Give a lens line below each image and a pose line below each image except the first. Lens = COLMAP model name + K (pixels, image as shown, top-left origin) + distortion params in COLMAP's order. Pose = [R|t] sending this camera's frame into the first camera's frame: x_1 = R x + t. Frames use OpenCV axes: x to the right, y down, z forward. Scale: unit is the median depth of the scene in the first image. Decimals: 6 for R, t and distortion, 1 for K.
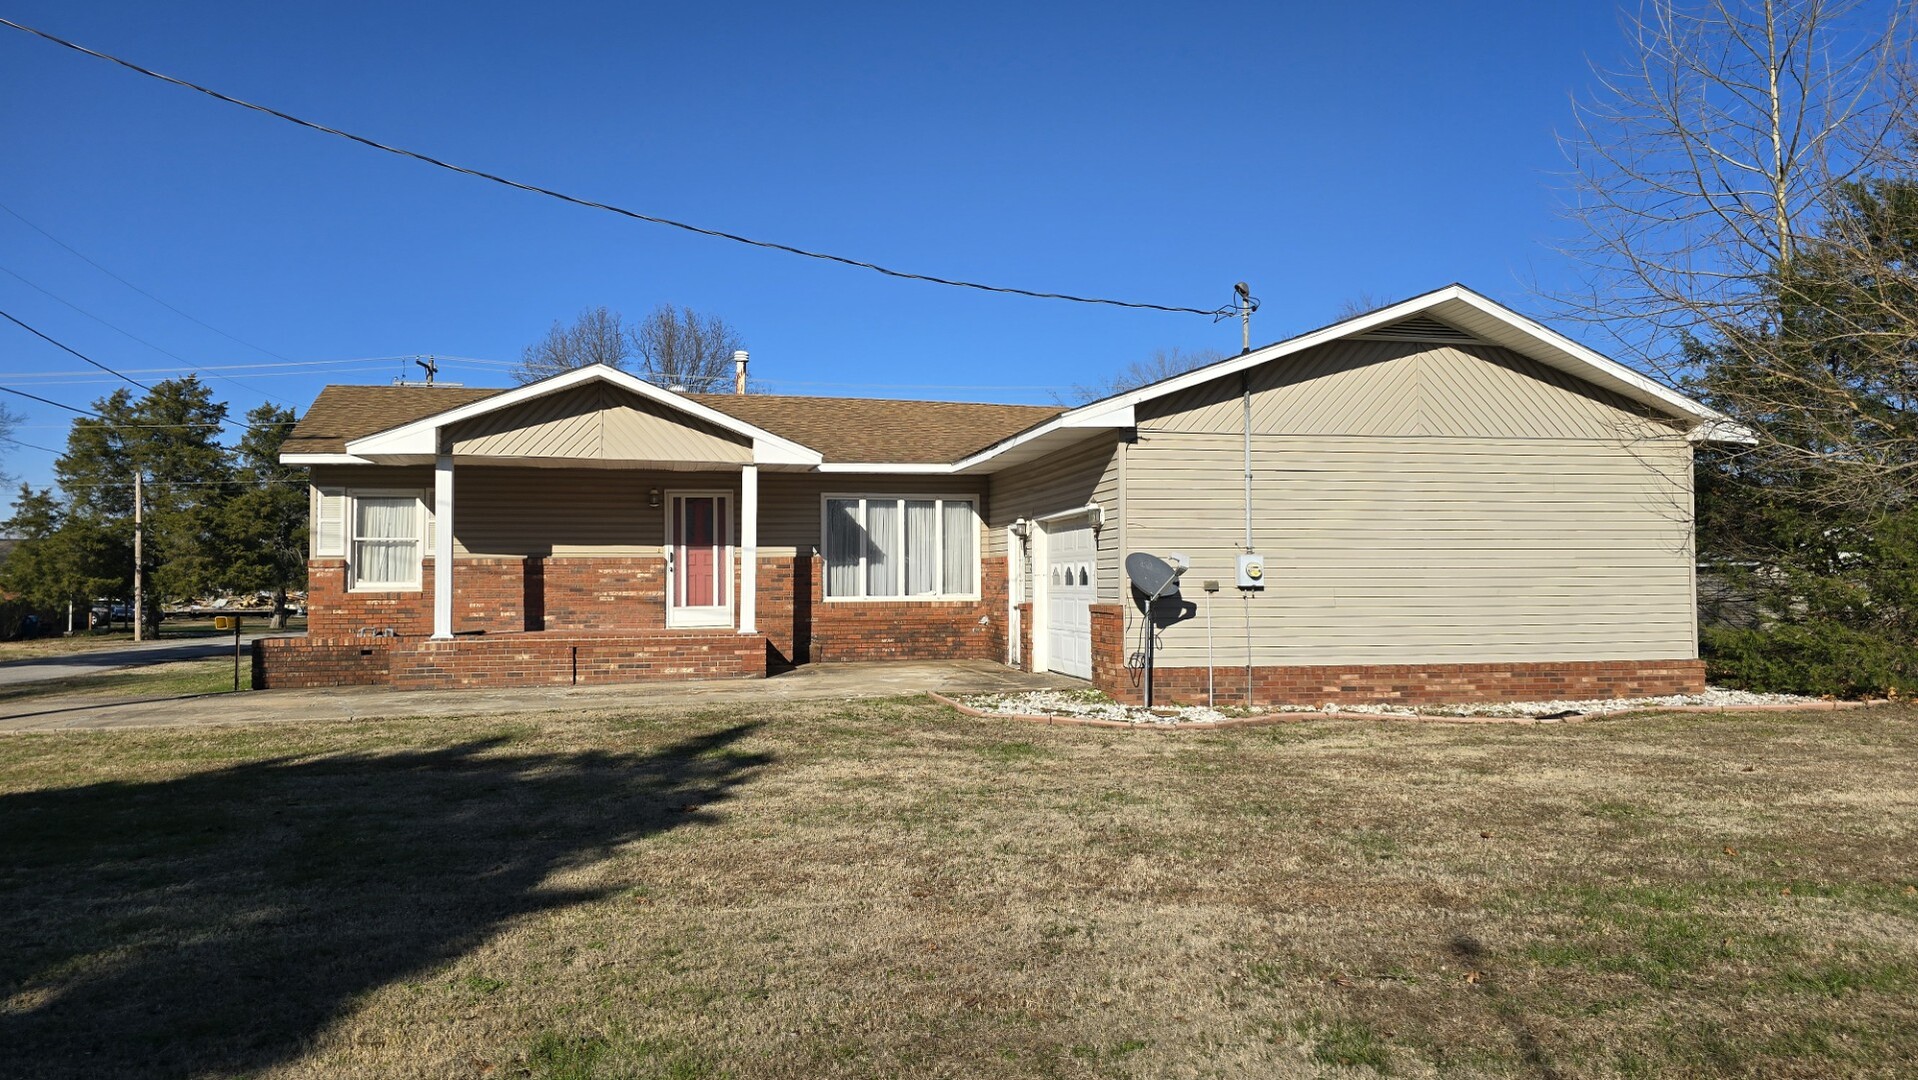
lens RADIAL K [[1276.9, 0, 971.6], [0, 1276.9, 526.0], [0, 0, 1]] dist [0.057596, -0.059024]
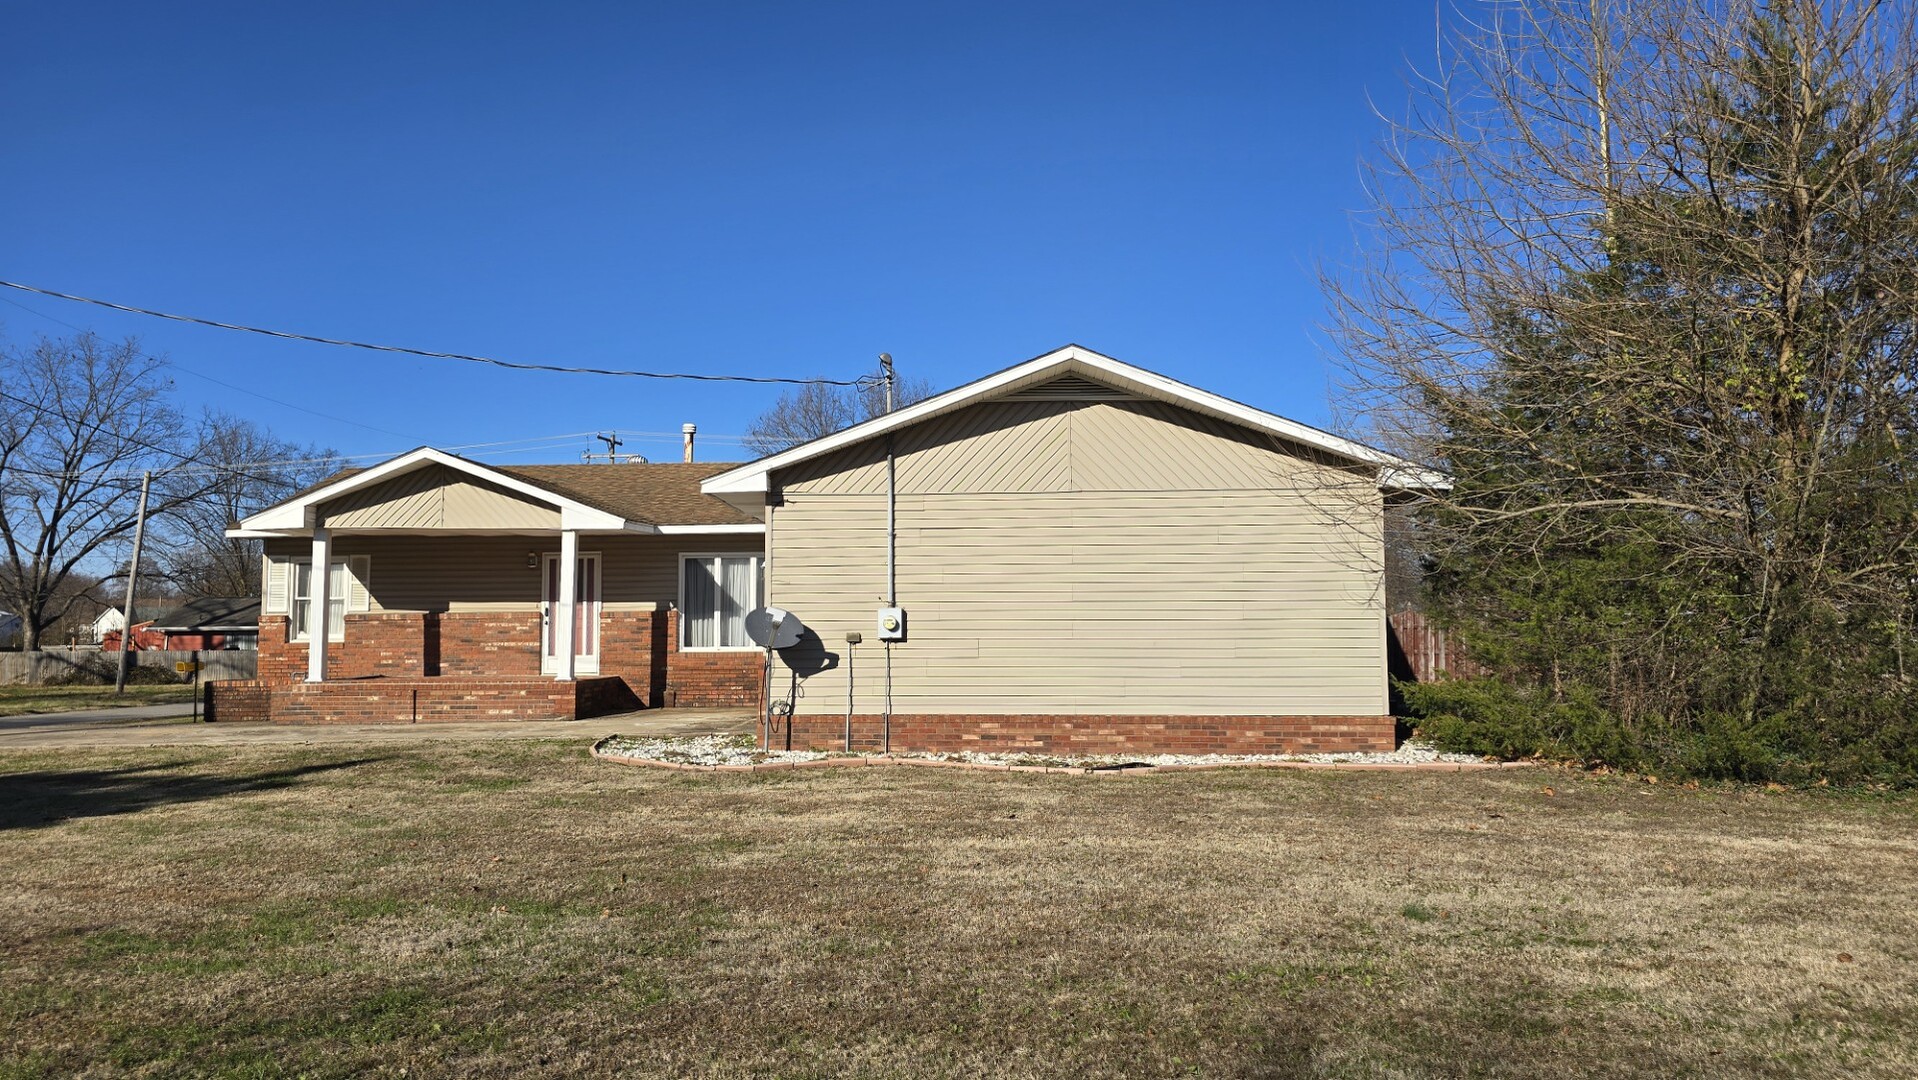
lens RADIAL K [[1276.9, 0, 954.4], [0, 1276.9, 528.1], [0, 0, 1]] dist [0.057596, -0.059024]
pose [[0.965734, -0.020730, -0.258703, 0.468912], [0.011181, 0.999203, -0.038327, -0.002428], [0.259292, 0.034121, 0.965196, -0.007633]]
